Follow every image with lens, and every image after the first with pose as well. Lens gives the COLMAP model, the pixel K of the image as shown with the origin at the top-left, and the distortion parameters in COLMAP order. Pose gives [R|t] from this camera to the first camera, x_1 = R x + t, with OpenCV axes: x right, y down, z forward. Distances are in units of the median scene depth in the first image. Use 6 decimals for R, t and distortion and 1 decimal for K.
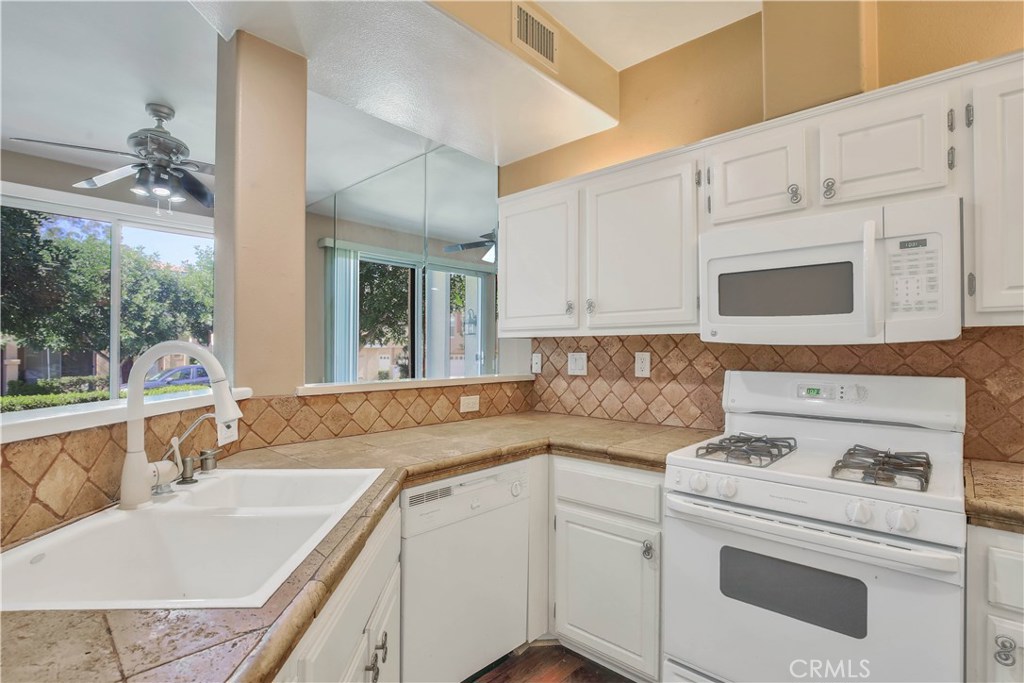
lens RADIAL K [[492.1, 0, 507.3], [0, 492.1, 345.3], [0, 0, 1]] dist [-0.010879, 0.000537]
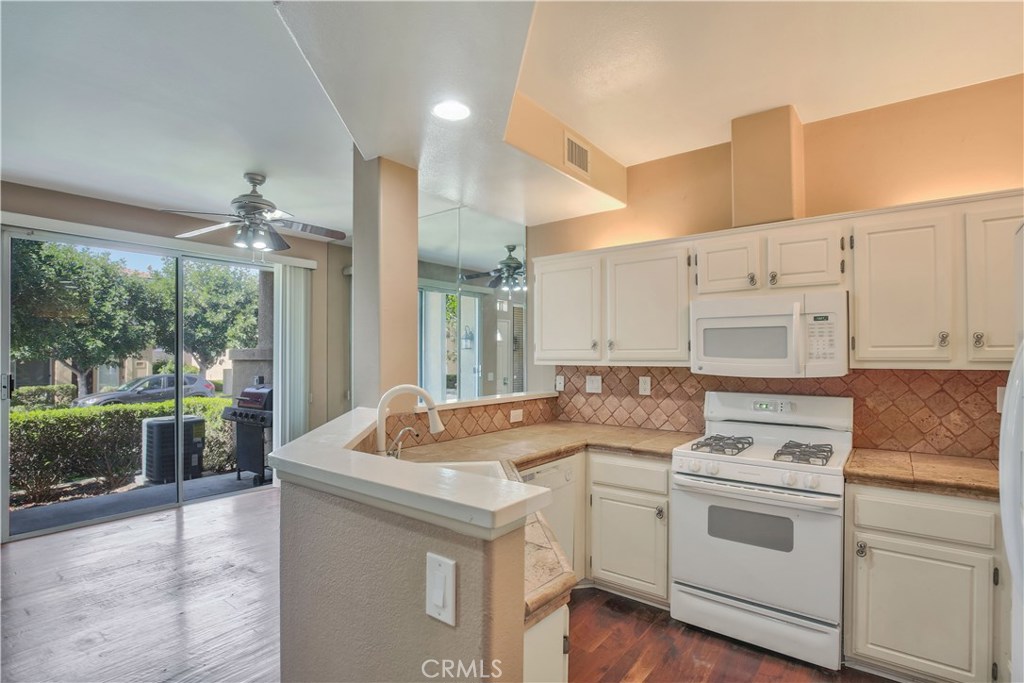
lens RADIAL K [[488.2, 0, 516.2], [0, 488.2, 351.3], [0, 0, 1]] dist [-0.022559, 0.000331]
pose [[0.996196, -0.000123, 0.087138, -0.246938], [0.000182, 1.000000, -0.000673, -0.069008], [-0.087138, 0.000686, 0.996196, -0.393605]]
